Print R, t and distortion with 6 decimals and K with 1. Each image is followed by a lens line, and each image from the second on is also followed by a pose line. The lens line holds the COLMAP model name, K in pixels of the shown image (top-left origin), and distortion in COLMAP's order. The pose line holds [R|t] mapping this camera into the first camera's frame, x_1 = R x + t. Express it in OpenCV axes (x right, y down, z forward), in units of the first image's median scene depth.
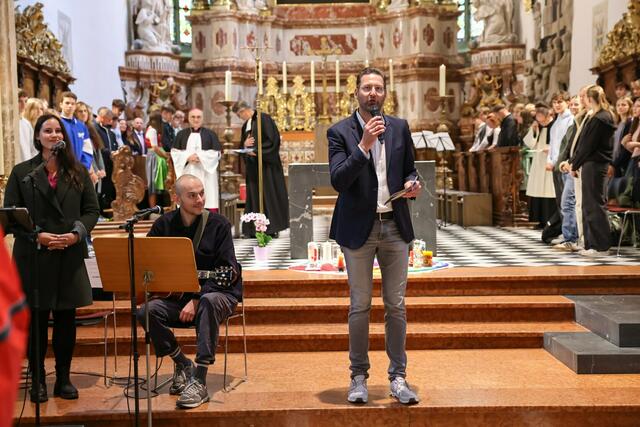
lens RADIAL K [[1029.5, 0, 320.0], [0, 1029.5, 213.5], [0, 0, 1]] dist [0.182173, -0.065262]
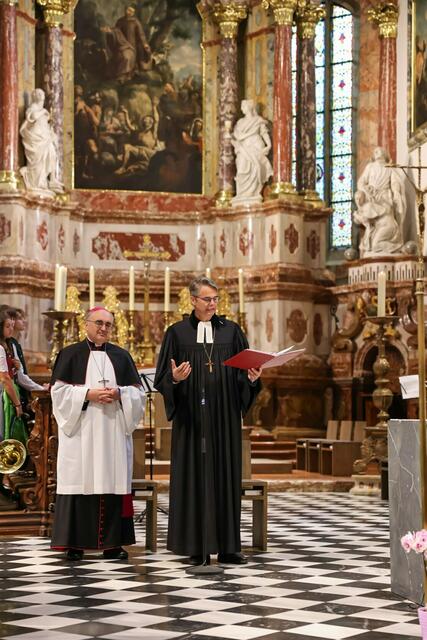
lens RADIAL K [[1207.0, 0, 213.5], [0, 1207.0, 320.0], [0, 0, 1]] dist [0.252877, -0.050338]
pose [[0.984527, 0.035863, 0.171522, -0.096449], [-0.014338, 0.992038, -0.125120, -0.008313], [-0.174644, 0.120724, 0.977203, 0.190562]]
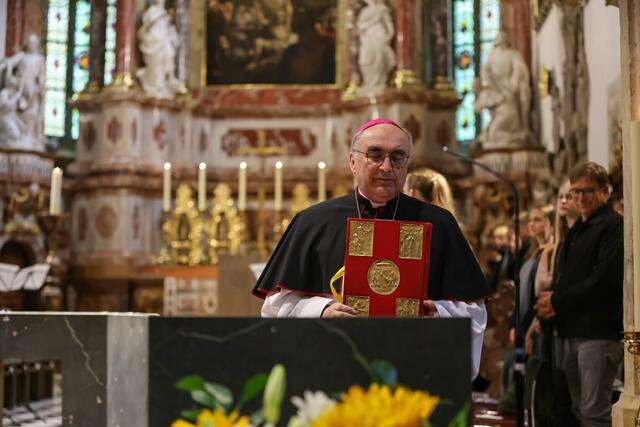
lens RADIAL K [[1314.4, 0, 320.9], [0, 1314.4, 237.1], [0, 0, 1]] dist [-0.295017, -0.124250]
pose [[0.998240, 0.020448, -0.055664, 0.097200], [-0.026200, 0.994166, -0.104632, -0.009433], [0.053200, 0.105907, 0.992952, 0.145977]]
